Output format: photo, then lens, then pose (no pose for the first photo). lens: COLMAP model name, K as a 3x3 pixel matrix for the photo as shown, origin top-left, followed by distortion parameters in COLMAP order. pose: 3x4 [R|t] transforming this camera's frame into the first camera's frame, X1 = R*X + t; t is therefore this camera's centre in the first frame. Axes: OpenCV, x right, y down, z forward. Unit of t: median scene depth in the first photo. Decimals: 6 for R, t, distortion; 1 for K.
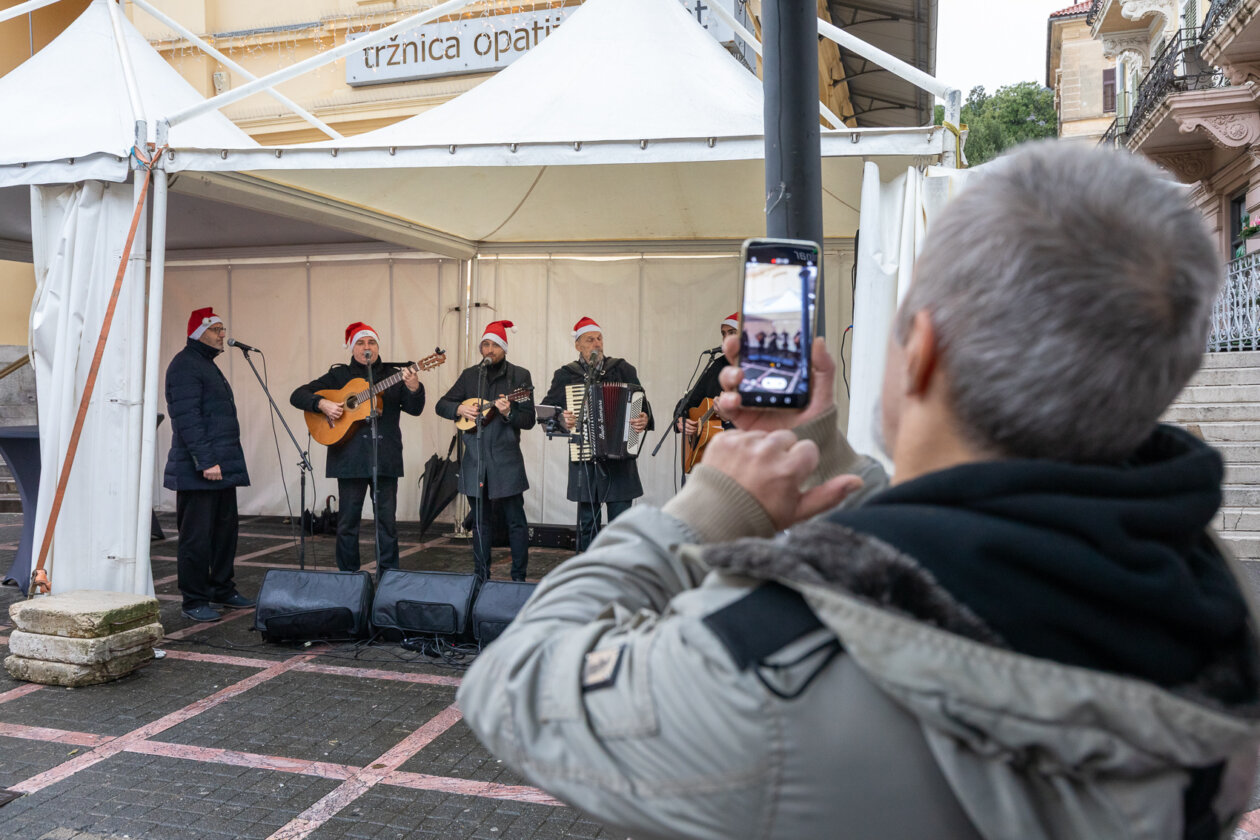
lens RADIAL K [[1001.1, 0, 596.8], [0, 1001.1, 402.8], [0, 0, 1]] dist [0.011124, 0.002351]
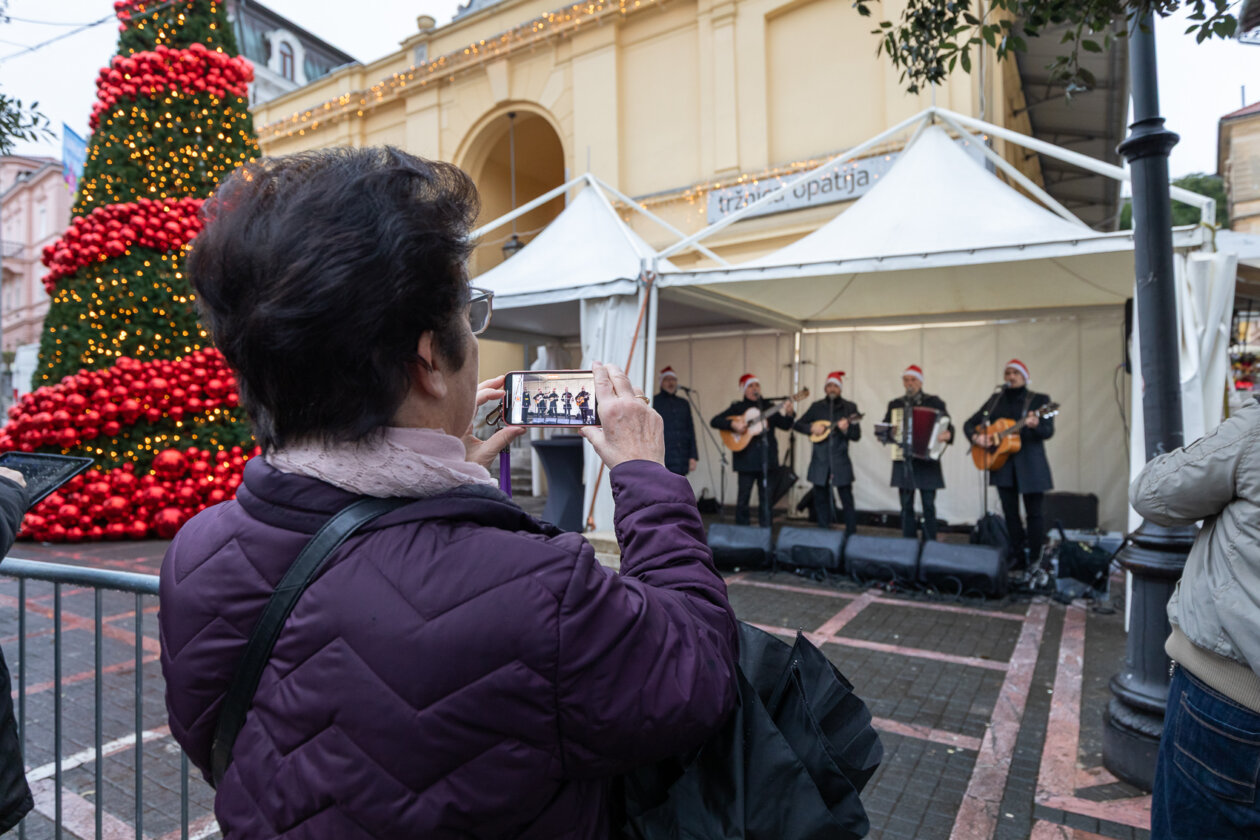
lens RADIAL K [[713.3, 0, 628.8], [0, 713.3, 412.4], [0, 0, 1]] dist [0.004312, -0.000100]
pose [[0.964141, -0.010710, -0.265174, -0.127129], [0.001212, 0.999353, -0.035957, 0.023056], [0.265387, 0.034346, 0.963530, -0.148133]]
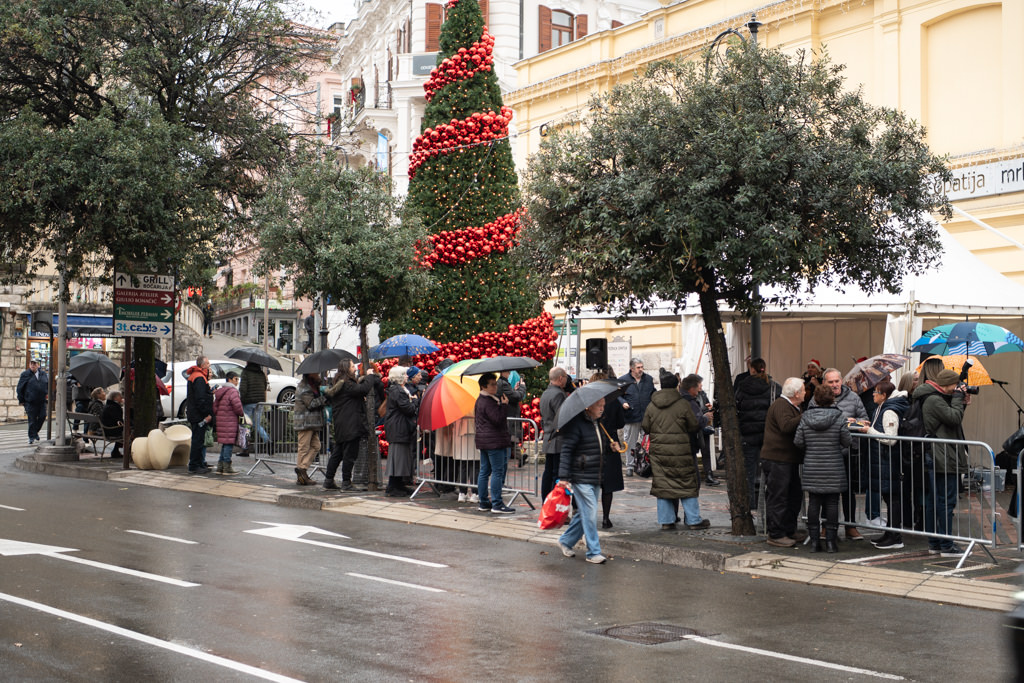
lens RADIAL K [[1726.6, 0, 503.7], [0, 1726.6, 345.5], [0, 0, 1]] dist [0.050231, 0.000000]
pose [[0.721645, -0.006120, -0.692237, 2.188681], [-0.028937, 0.998820, -0.038997, 0.071508], [0.691659, 0.048173, 0.720616, -2.547782]]
